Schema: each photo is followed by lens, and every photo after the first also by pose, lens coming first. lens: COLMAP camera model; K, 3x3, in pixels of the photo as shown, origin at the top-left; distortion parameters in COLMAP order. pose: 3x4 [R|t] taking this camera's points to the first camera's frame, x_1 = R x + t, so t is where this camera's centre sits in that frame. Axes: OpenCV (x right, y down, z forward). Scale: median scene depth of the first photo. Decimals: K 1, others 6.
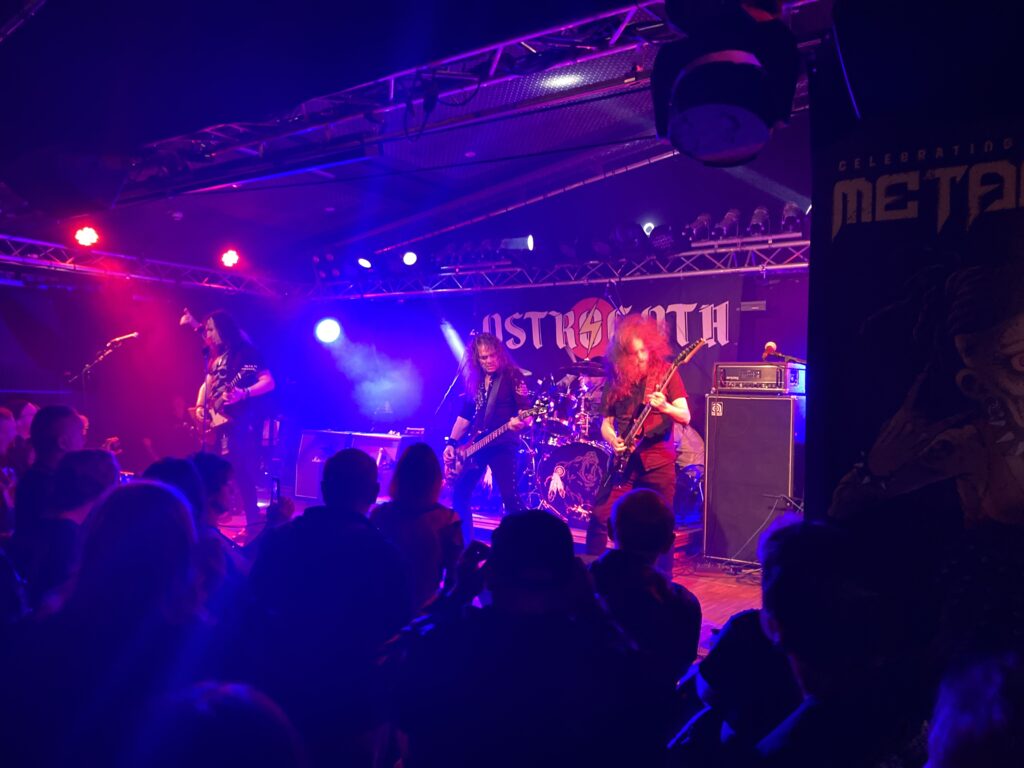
lens RADIAL K [[900.4, 0, 512.6], [0, 900.4, 382.1], [0, 0, 1]] dist [0.102314, -0.070188]
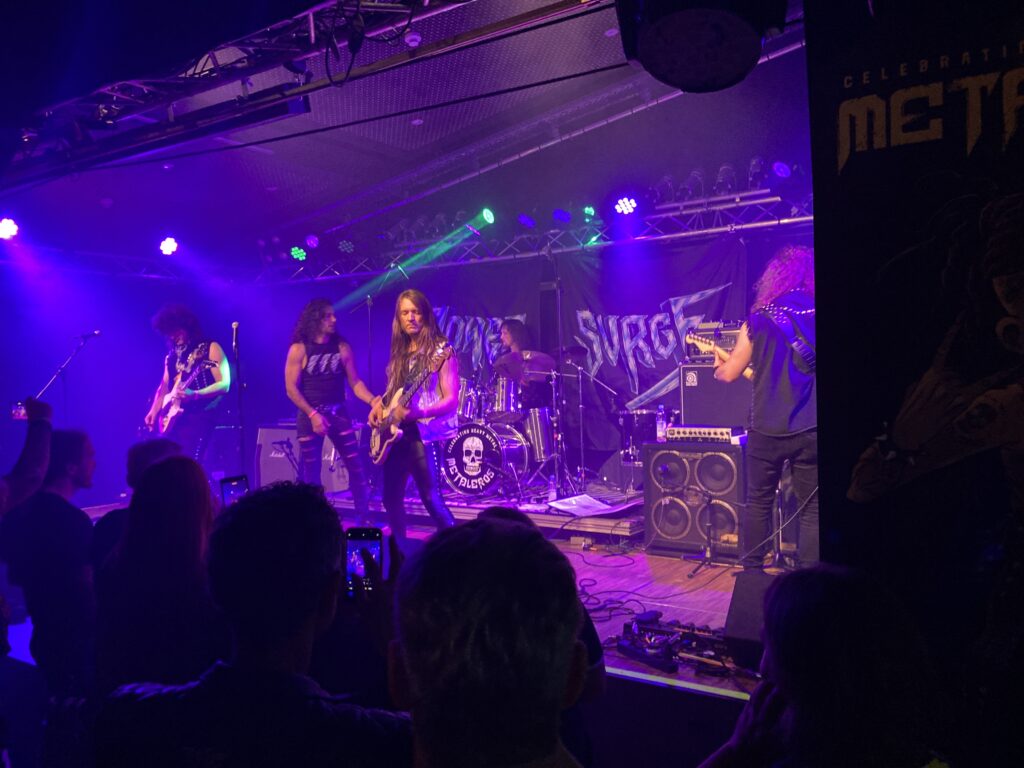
lens RADIAL K [[900.4, 0, 520.3], [0, 900.4, 383.4], [0, 0, 1]] dist [0.102314, -0.070188]
pose [[0.997520, -0.054339, 0.044723, 0.005917], [0.053184, 0.998230, 0.026622, -0.000146], [-0.046091, -0.024178, 0.998645, 0.103079]]
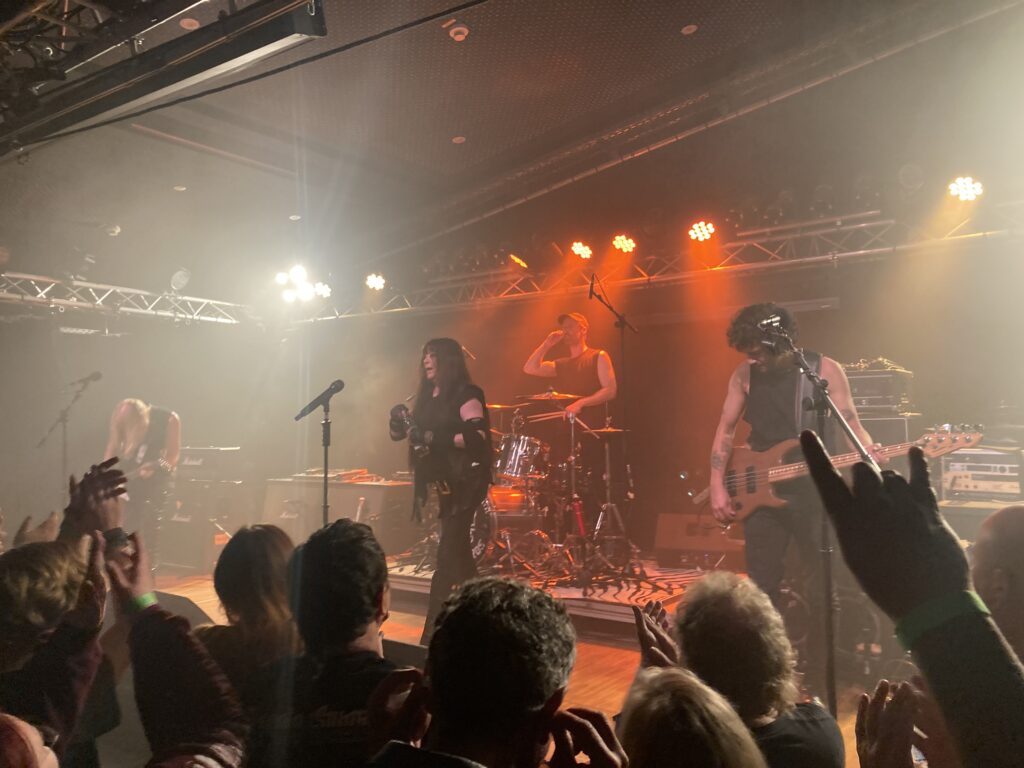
lens RADIAL K [[900.4, 0, 520.4], [0, 900.4, 379.0], [0, 0, 1]] dist [0.102314, -0.070188]
pose [[0.999227, -0.036008, 0.015752, -0.026006], [0.036639, 0.998454, -0.041806, 0.009370], [-0.014222, 0.042351, 0.999002, 0.392934]]
